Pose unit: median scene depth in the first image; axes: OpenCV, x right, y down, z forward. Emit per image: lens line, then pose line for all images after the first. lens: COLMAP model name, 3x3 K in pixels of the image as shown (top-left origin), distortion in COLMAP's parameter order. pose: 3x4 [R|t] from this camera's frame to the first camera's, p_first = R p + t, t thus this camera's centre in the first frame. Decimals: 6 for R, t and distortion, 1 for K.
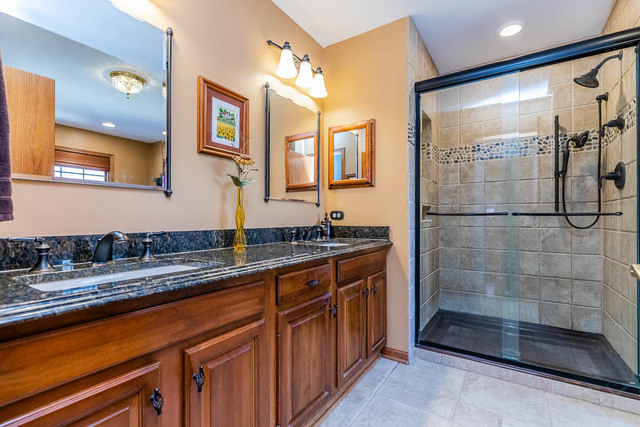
lens RADIAL K [[293.3, 0, 326.8], [0, 293.3, 217.4], [0, 0, 1]] dist [0.010489, -0.000911]
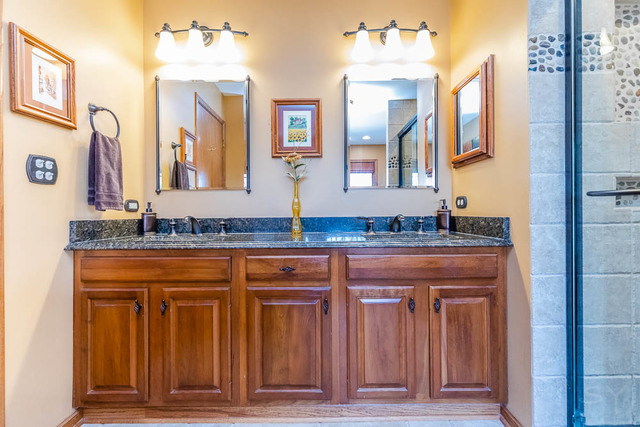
lens RADIAL K [[293.3, 0, 325.2], [0, 293.3, 211.0], [0, 0, 1]] dist [0.010489, -0.000911]
pose [[0.535958, -0.005082, -0.844229, 0.699420], [0.011406, 0.999934, 0.001222, 0.014291], [0.844167, -0.010284, 0.535981, 0.440448]]
